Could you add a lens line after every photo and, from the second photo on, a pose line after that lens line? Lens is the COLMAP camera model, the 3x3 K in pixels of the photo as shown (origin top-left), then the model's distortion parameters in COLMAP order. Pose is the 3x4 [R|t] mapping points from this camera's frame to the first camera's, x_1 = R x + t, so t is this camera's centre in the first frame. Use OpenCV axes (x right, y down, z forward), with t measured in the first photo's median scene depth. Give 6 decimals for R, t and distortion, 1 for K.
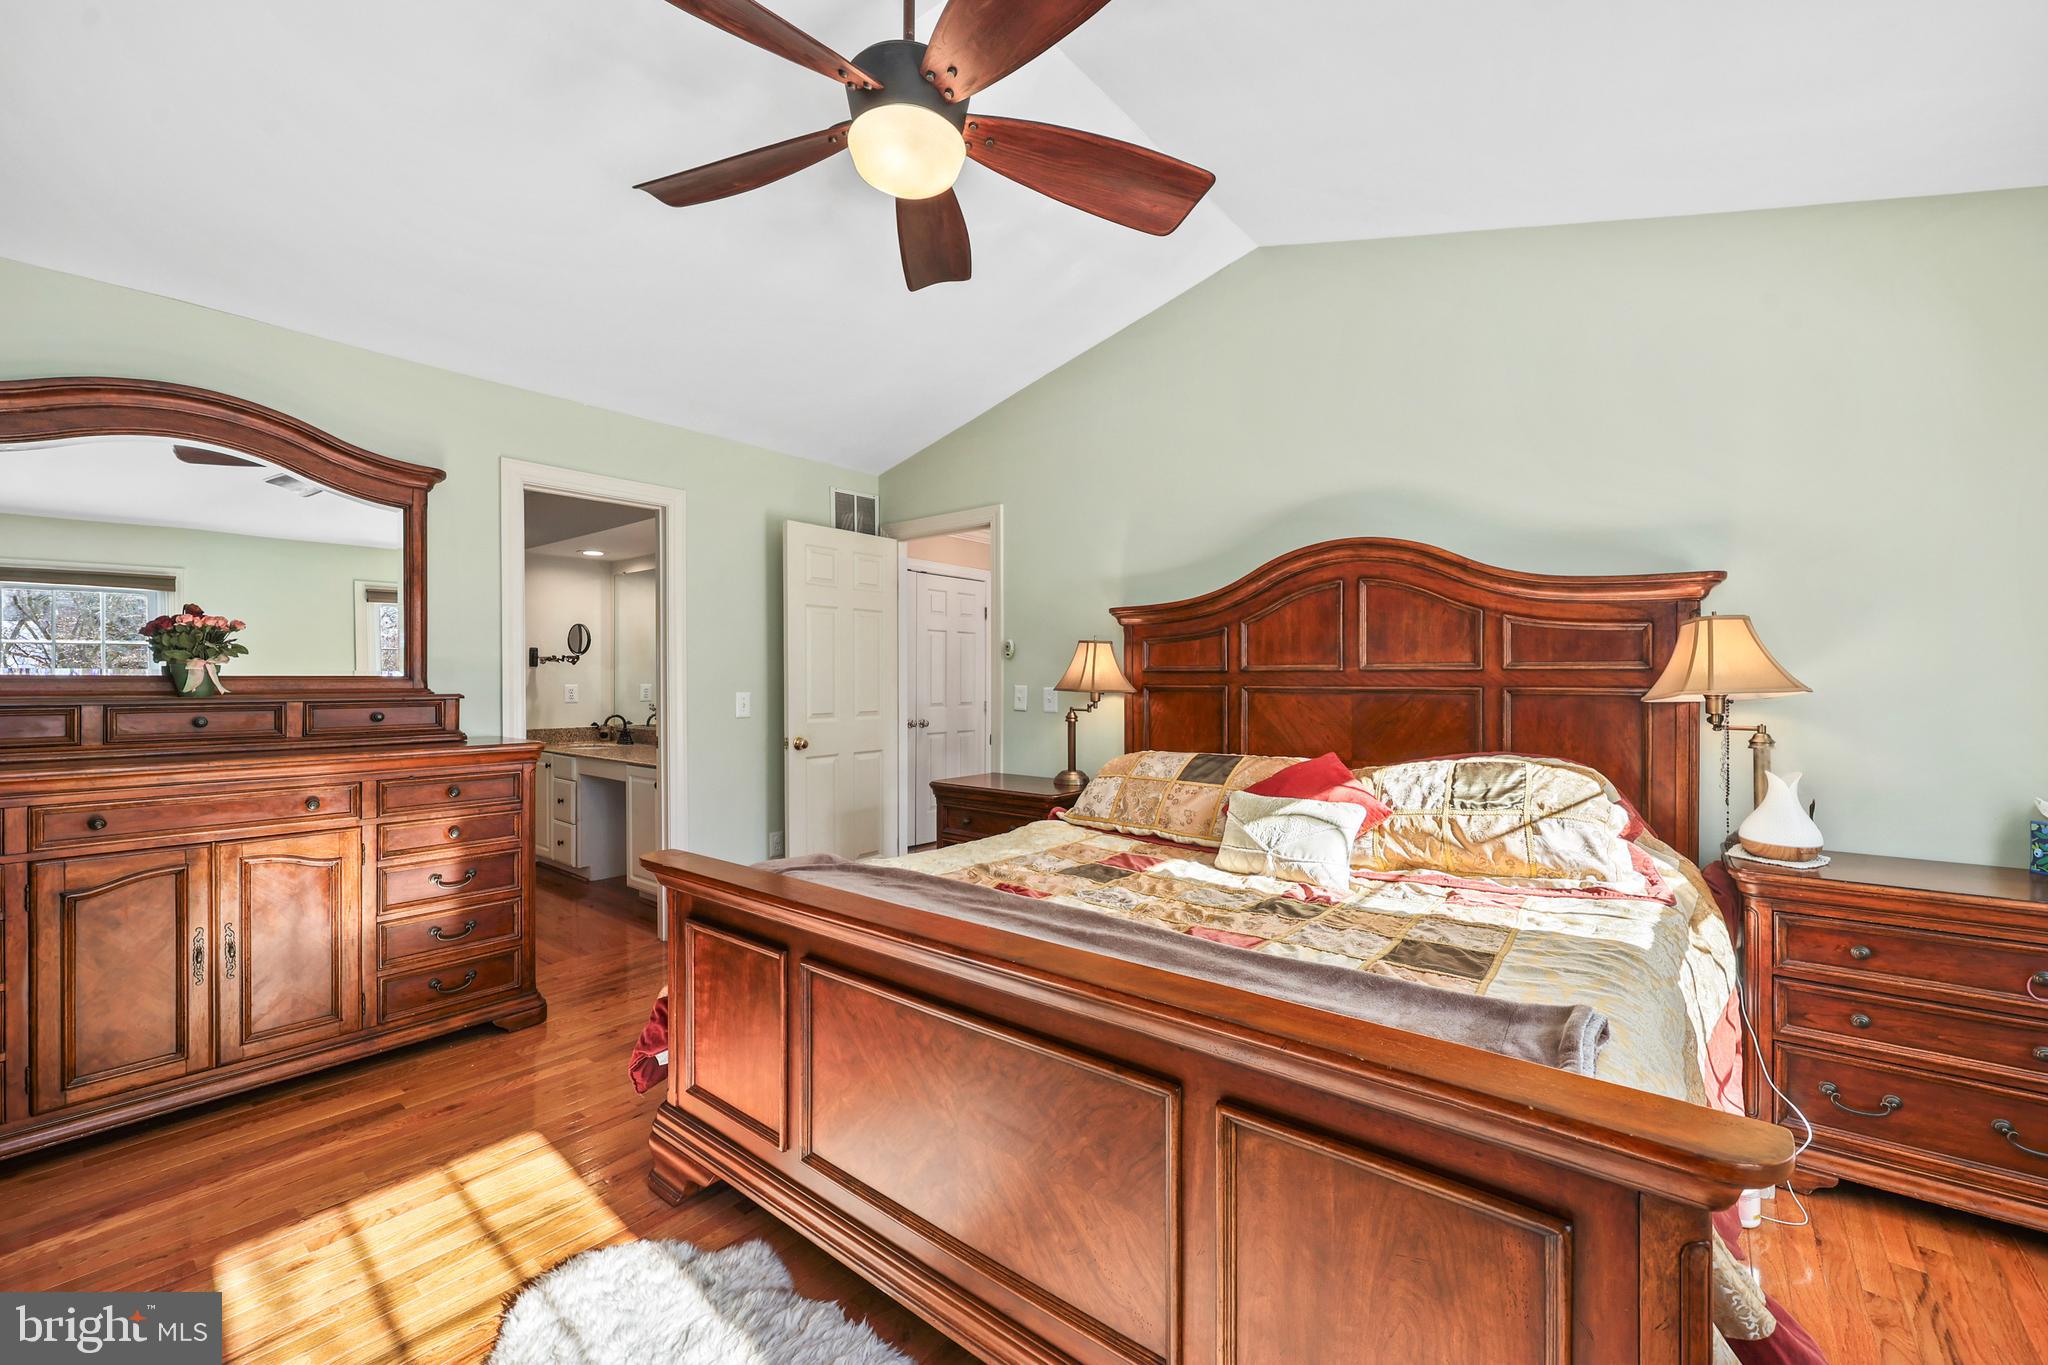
lens RADIAL K [[837.3, 0, 1022.9], [0, 837.3, 688.5], [0, 0, 1]] dist [-0.000622, 0.000248]
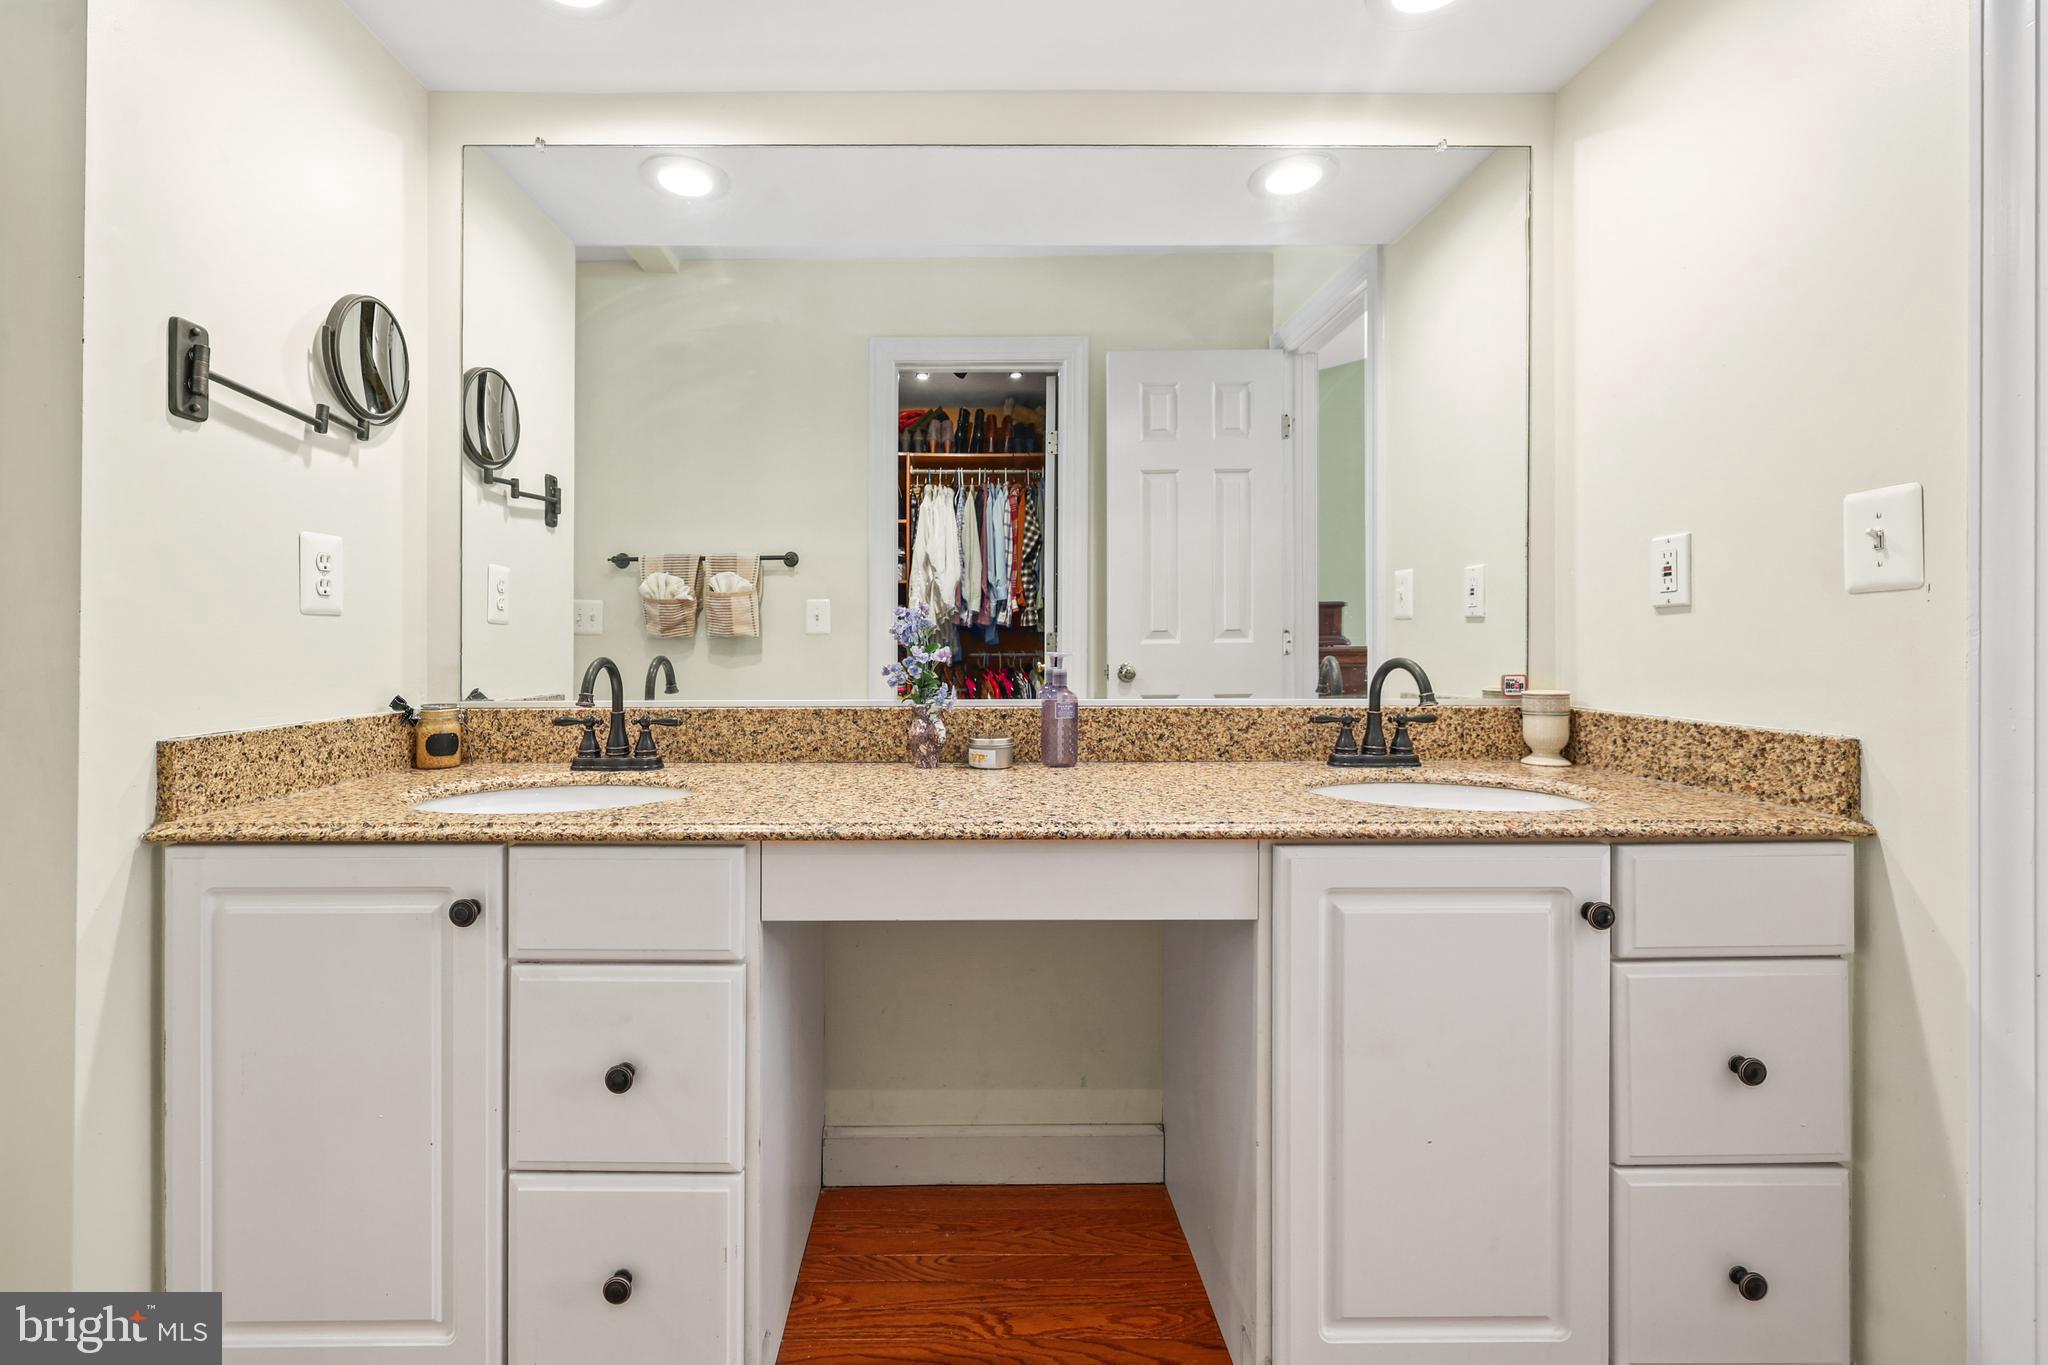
lens RADIAL K [[818.7, 0, 1015.5], [0, 818.7, 641.5], [0, 0, 1]] dist [0.009054, -0.000129]
pose [[0.767948, -0.000133, 0.640512, -0.541056], [0.011457, 0.999843, -0.013530, 0.030298], [-0.640410, 0.017729, 0.767829, 0.705869]]
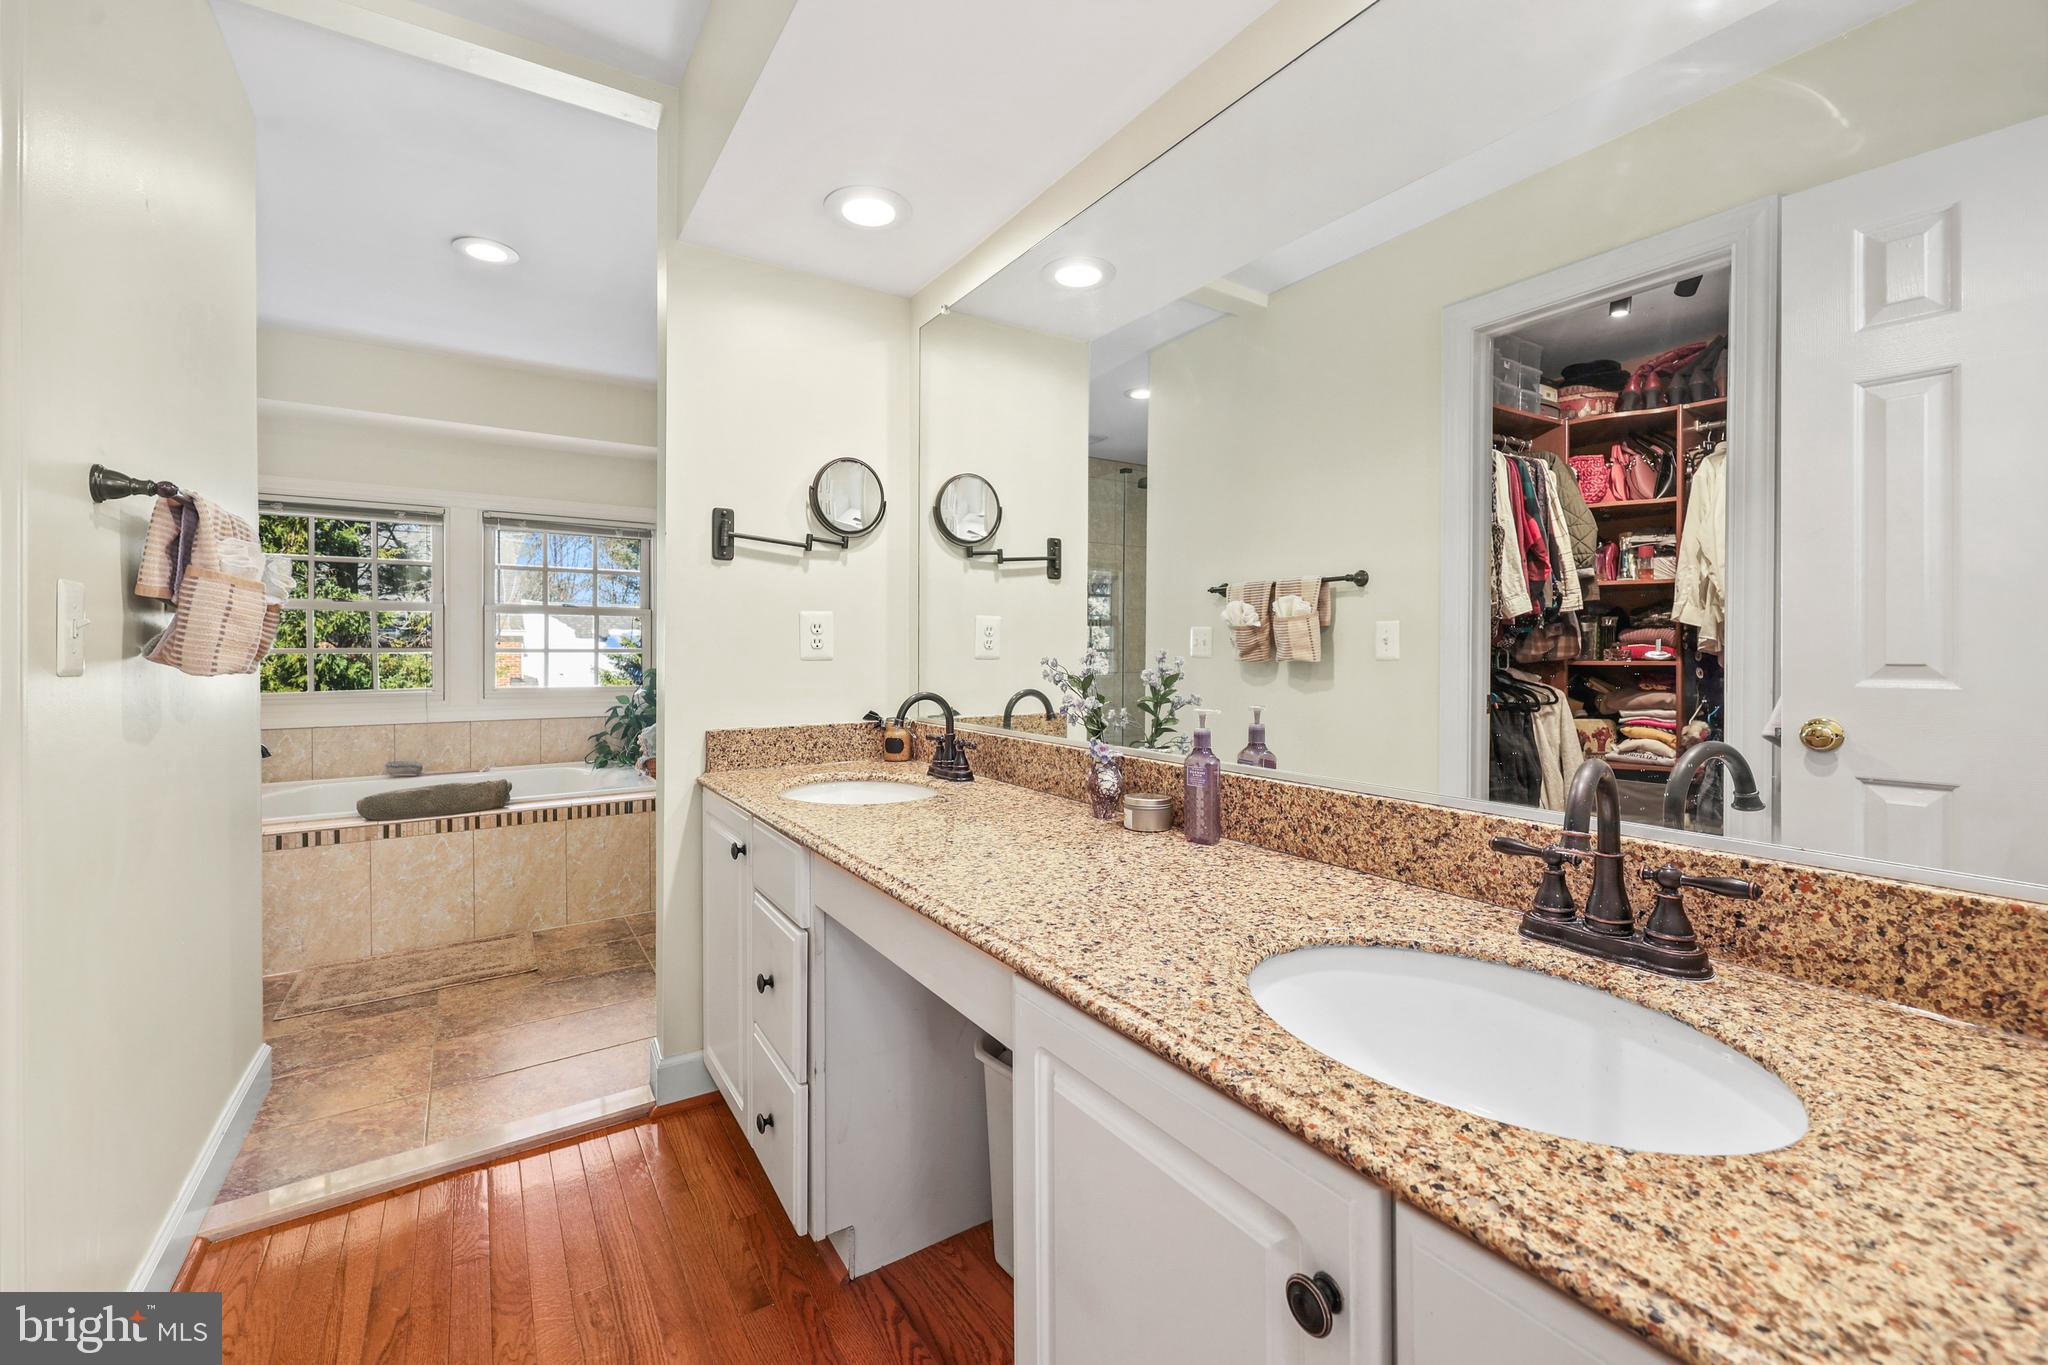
lens RADIAL K [[830.6, 0, 1025.2], [0, 830.6, 665.1], [0, 0, 1]] dist [0.000619, 0.000084]
pose [[0.957814, 0.005272, -0.287341, -0.341494], [-0.004472, 0.999984, 0.003439, 0.017988], [0.287355, -0.002009, 0.957822, 0.667580]]
